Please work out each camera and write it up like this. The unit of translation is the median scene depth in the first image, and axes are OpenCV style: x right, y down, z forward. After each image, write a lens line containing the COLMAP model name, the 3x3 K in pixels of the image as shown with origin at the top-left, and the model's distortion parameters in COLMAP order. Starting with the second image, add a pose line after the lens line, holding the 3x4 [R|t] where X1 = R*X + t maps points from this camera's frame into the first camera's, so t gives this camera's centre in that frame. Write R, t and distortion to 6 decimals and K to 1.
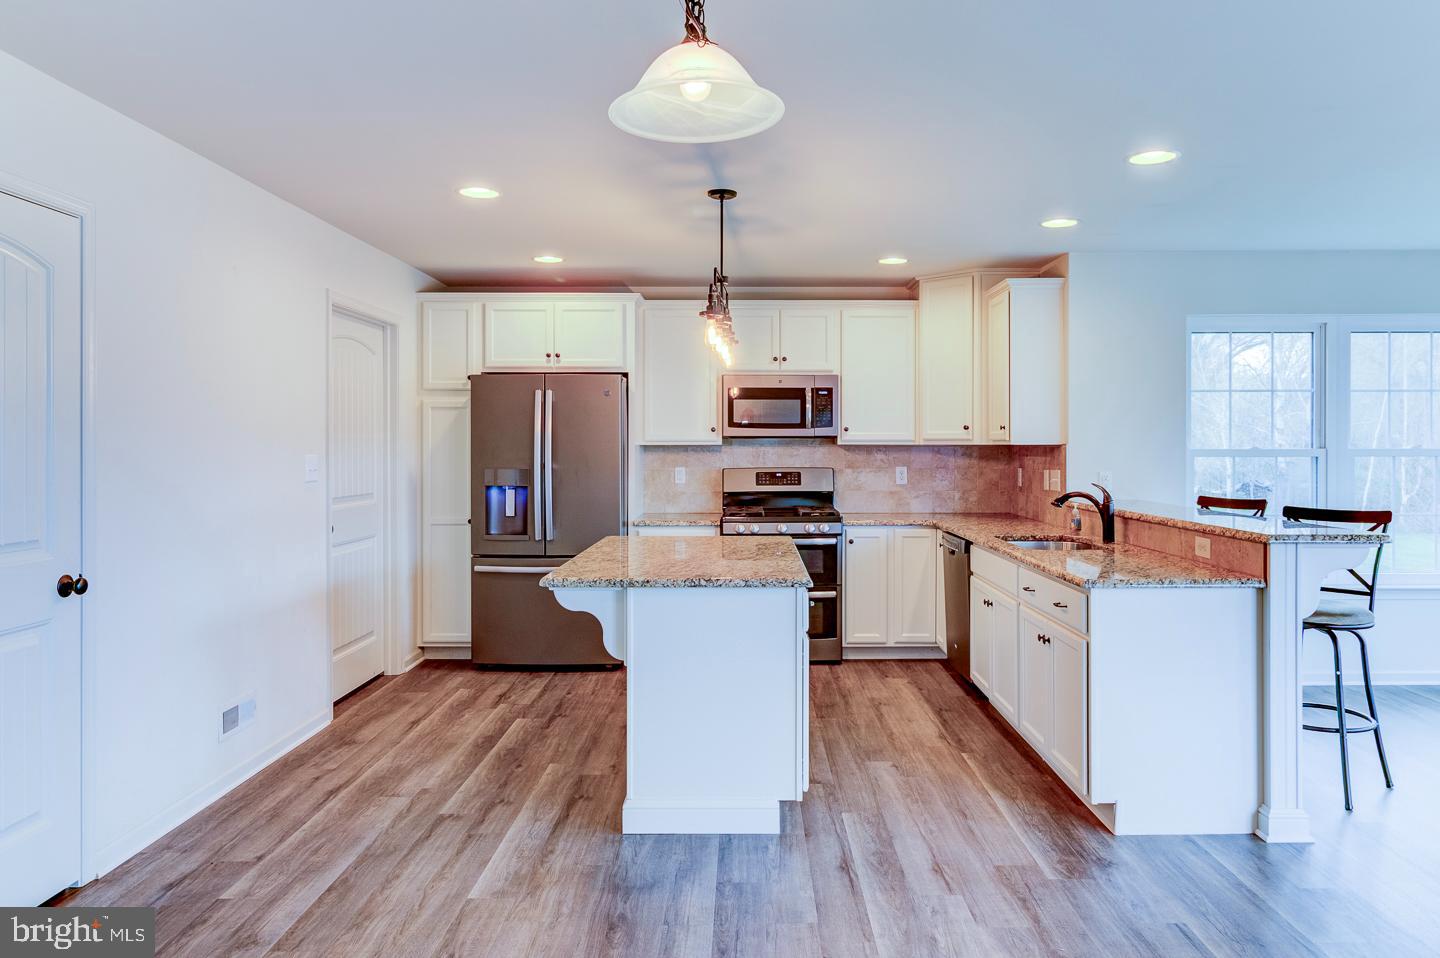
lens RADIAL K [[967.3, 0, 755.0], [0, 967.3, 449.0], [0, 0, 1]] dist [0.003180, 0.001442]
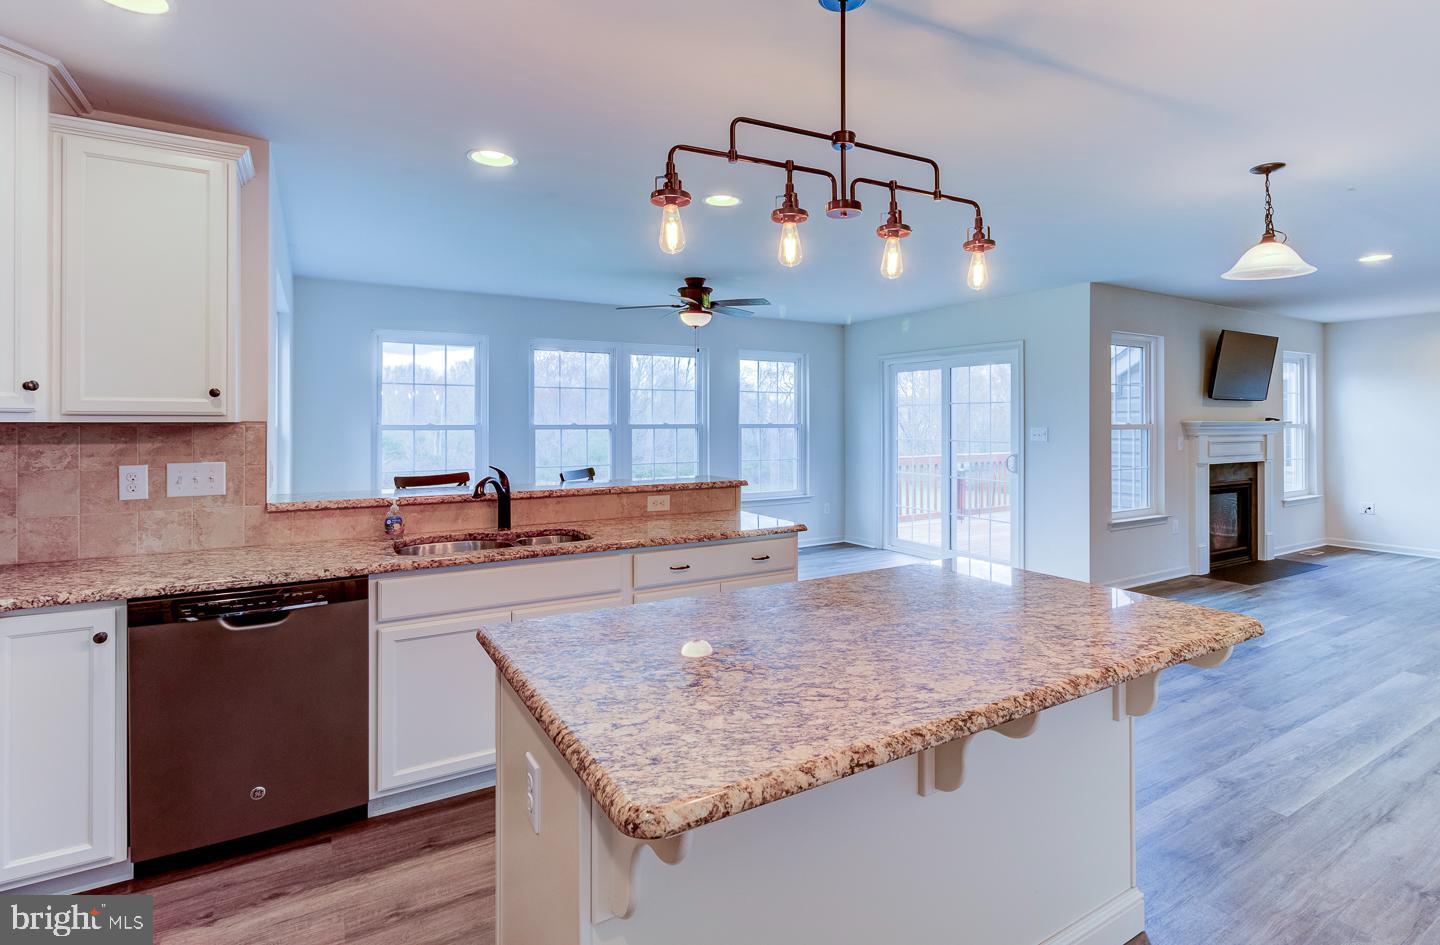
lens RADIAL K [[715.8, 0, 758.3], [0, 715.8, 414.1], [0, 0, 1]] dist [-0.023954, 0.014911]
pose [[-0.523734, 0.010200, 0.851821, -0.267660], [0.004247, 0.999947, -0.009362, -0.003885], [-0.851871, -0.001285, -0.523750, 0.907005]]
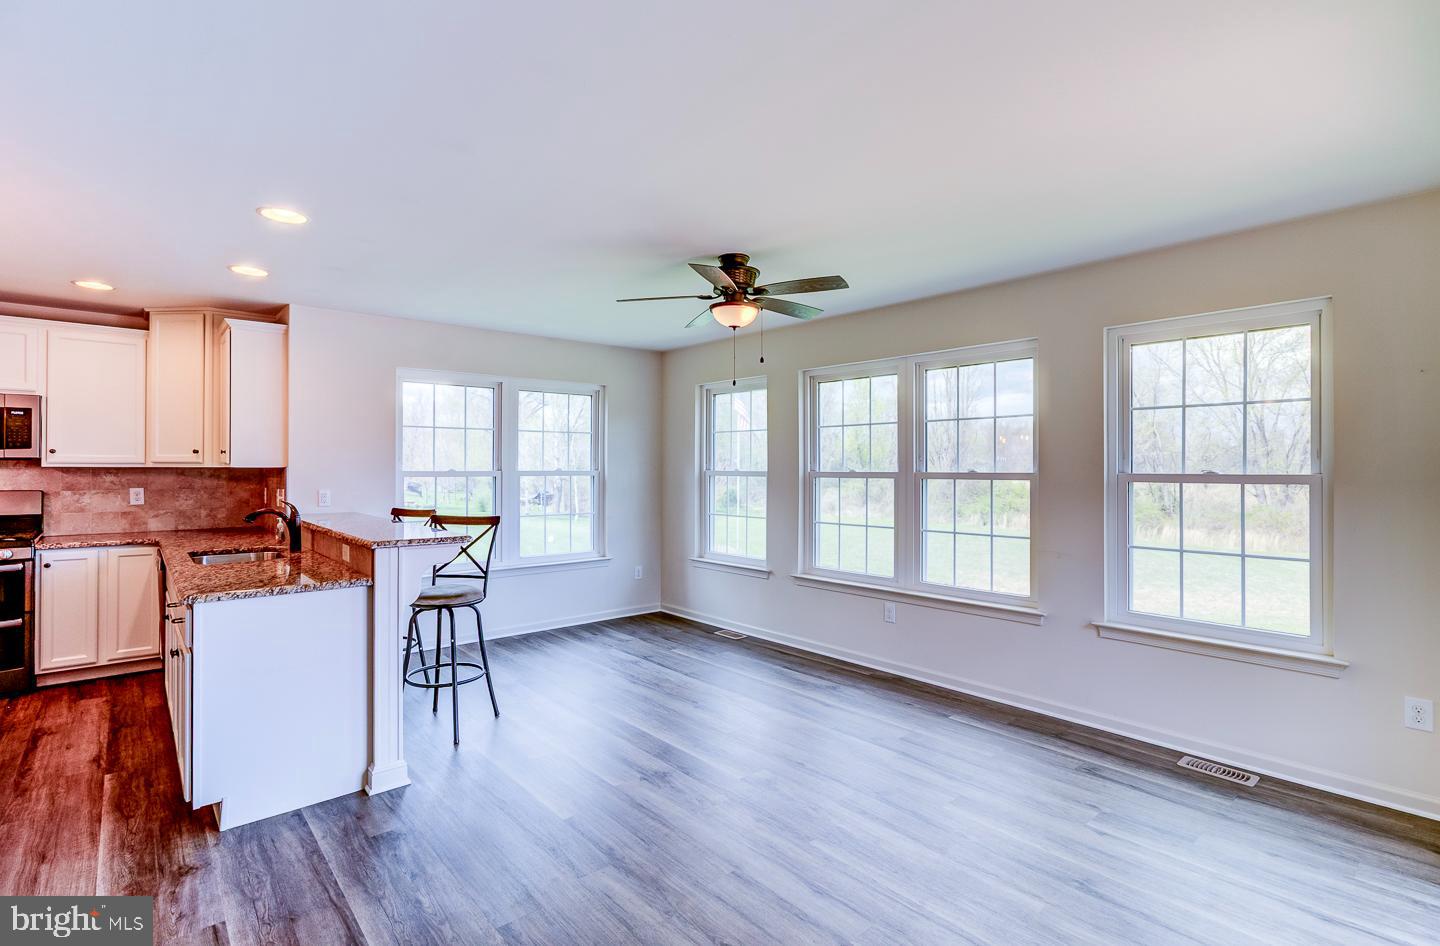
lens RADIAL K [[672.7, 0, 714.9], [0, 672.7, 466.3], [0, 0, 1]] dist [0.000011, 0.000433]
pose [[0.759914, 0.005835, 0.649997, 0.175387], [-0.000753, 0.999967, -0.008095, 0.000352], [-0.650023, 0.005662, 0.759893, 0.044375]]
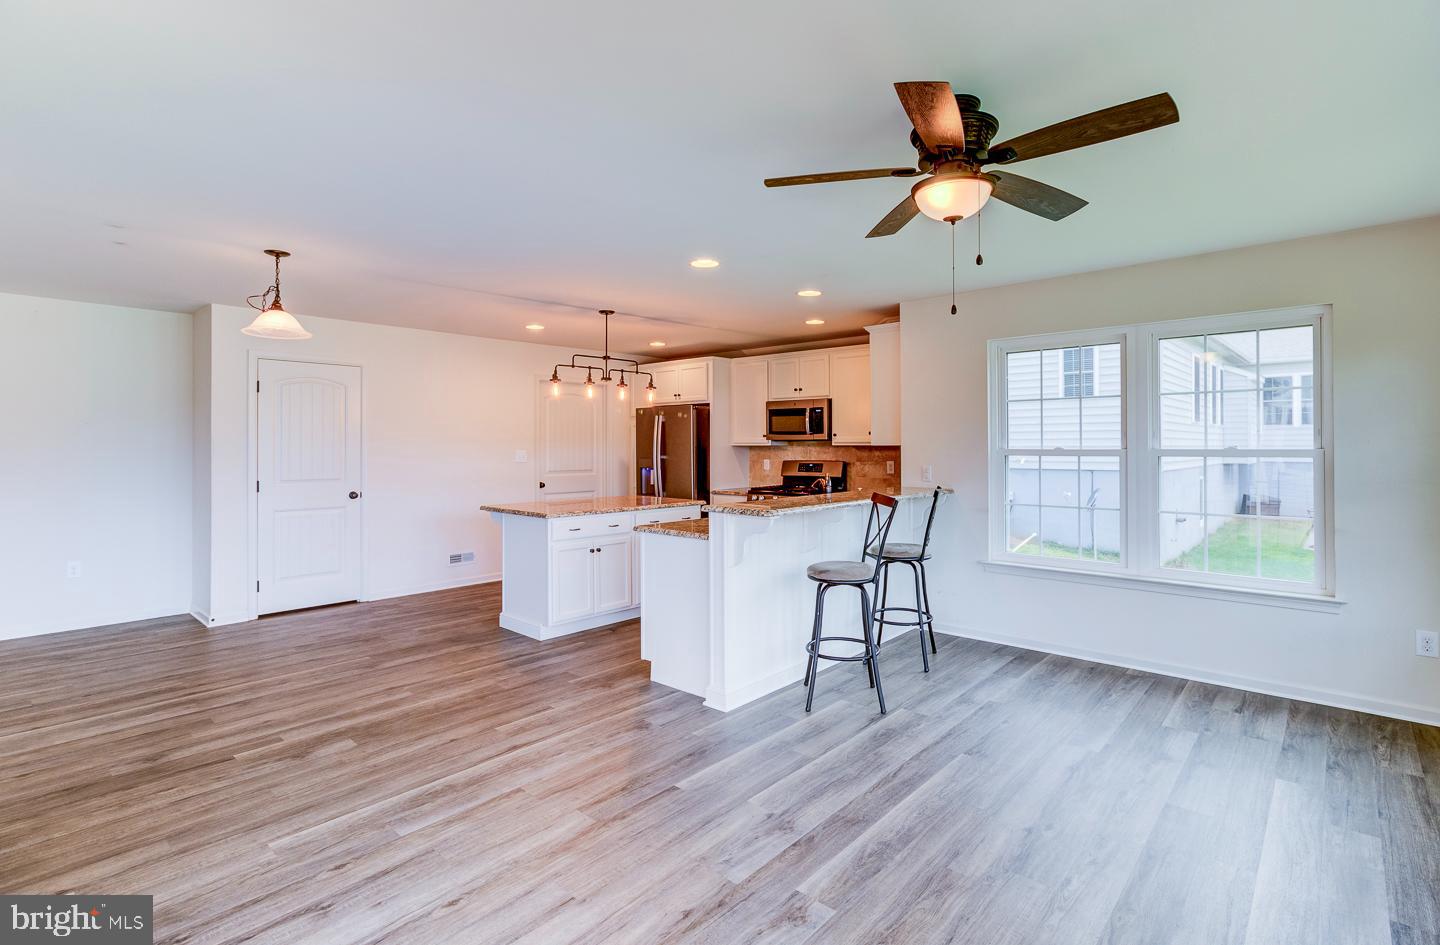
lens RADIAL K [[686.0, 0, 722.1], [0, 686.0, 449.9], [0, 0, 1]] dist [-0.006937, 0.000582]
pose [[0.735146, 0.004662, -0.677893, 0.736270], [-0.001710, 0.999986, 0.005023, -0.002698], [0.677907, -0.002534, 0.735143, 0.124882]]
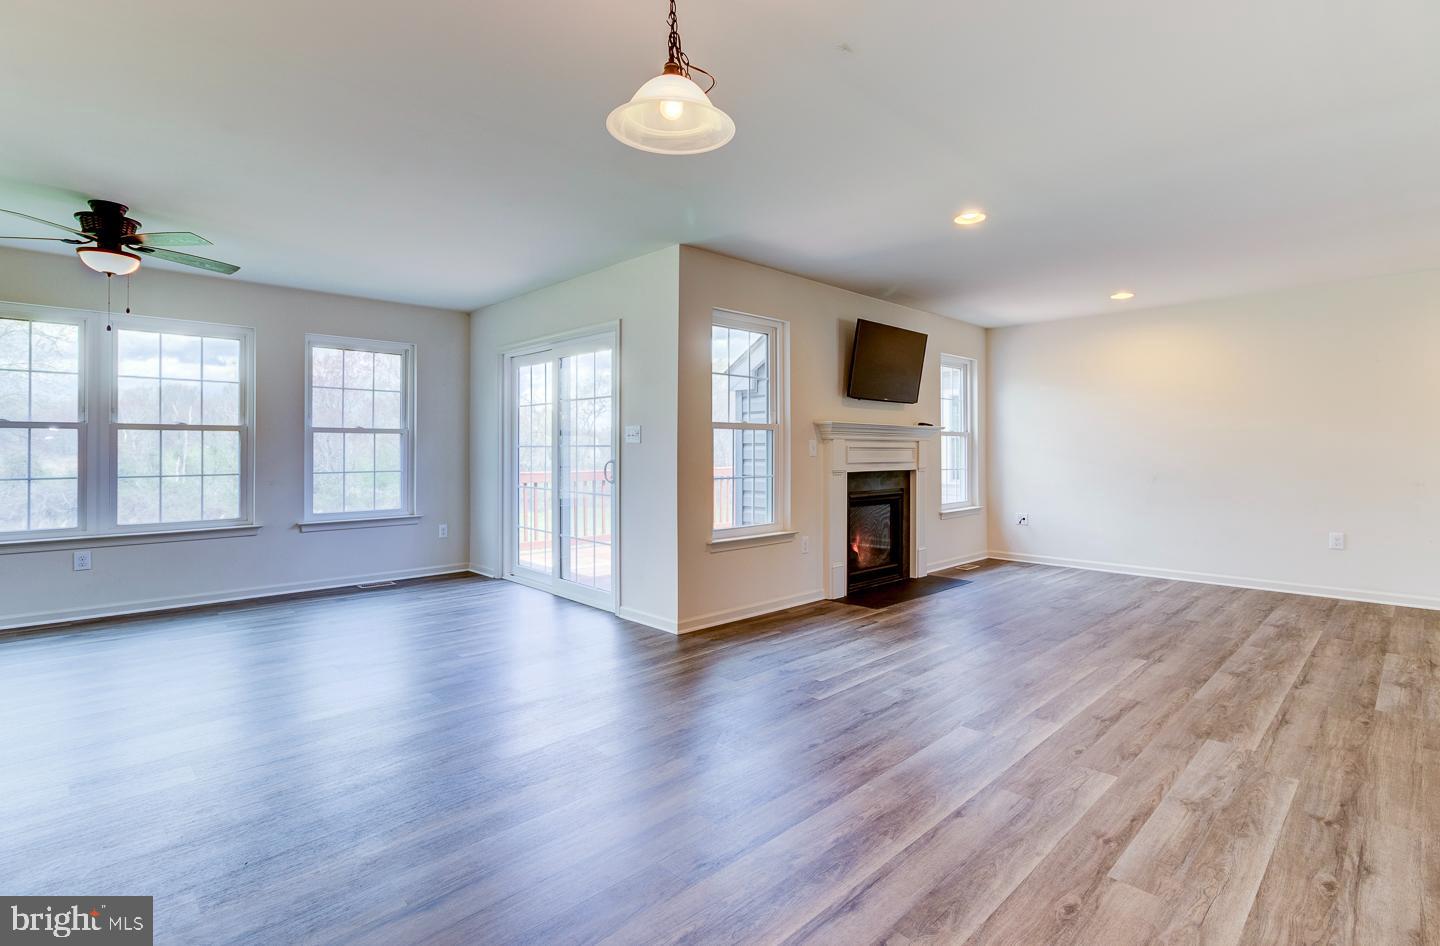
lens RADIAL K [[680.5, 0, 714.5], [0, 680.5, 456.9], [0, 0, 1]] dist [-0.004790, 0.000788]
pose [[-0.682794, -0.008287, 0.730564, -0.250906], [0.002302, 0.999906, 0.013494, 0.032293], [-0.730608, 0.010896, -0.682710, 0.505291]]
